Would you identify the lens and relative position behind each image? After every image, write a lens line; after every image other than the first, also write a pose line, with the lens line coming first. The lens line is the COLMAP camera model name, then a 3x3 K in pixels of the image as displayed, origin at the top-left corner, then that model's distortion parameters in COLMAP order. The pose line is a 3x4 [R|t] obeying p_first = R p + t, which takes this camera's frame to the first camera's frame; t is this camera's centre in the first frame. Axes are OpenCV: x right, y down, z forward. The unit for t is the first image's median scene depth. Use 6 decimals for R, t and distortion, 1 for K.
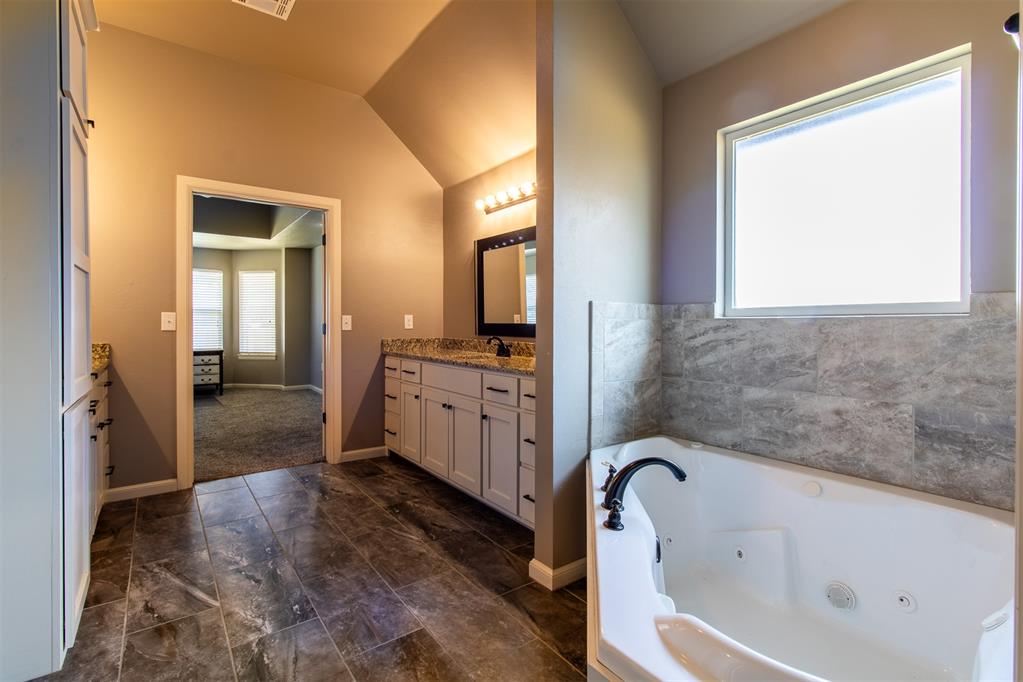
lens RADIAL K [[479.2, 0, 536.5], [0, 479.2, 332.0], [0, 0, 1]] dist [0.002417, -0.000458]
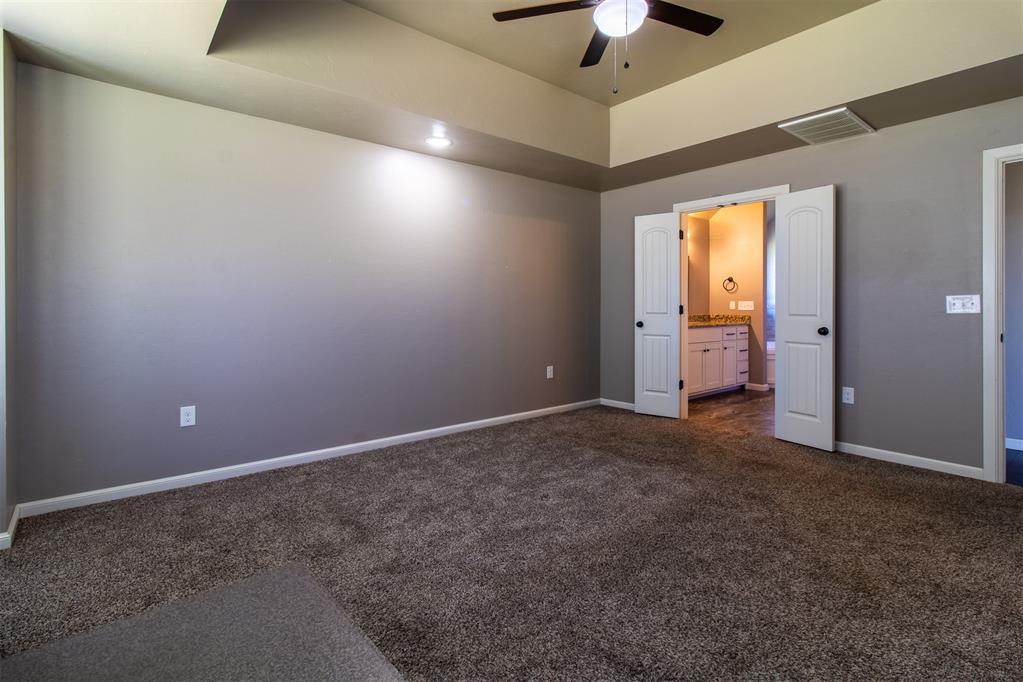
lens RADIAL K [[479.2, 0, 517.0], [0, 479.2, 307.4], [0, 0, 1]] dist [0.002417, -0.000458]
pose [[-0.043635, -0.004305, 0.999038, -3.064874], [0.018506, 0.999816, 0.005116, -0.049438], [-0.998876, 0.018711, -0.043547, 2.794223]]
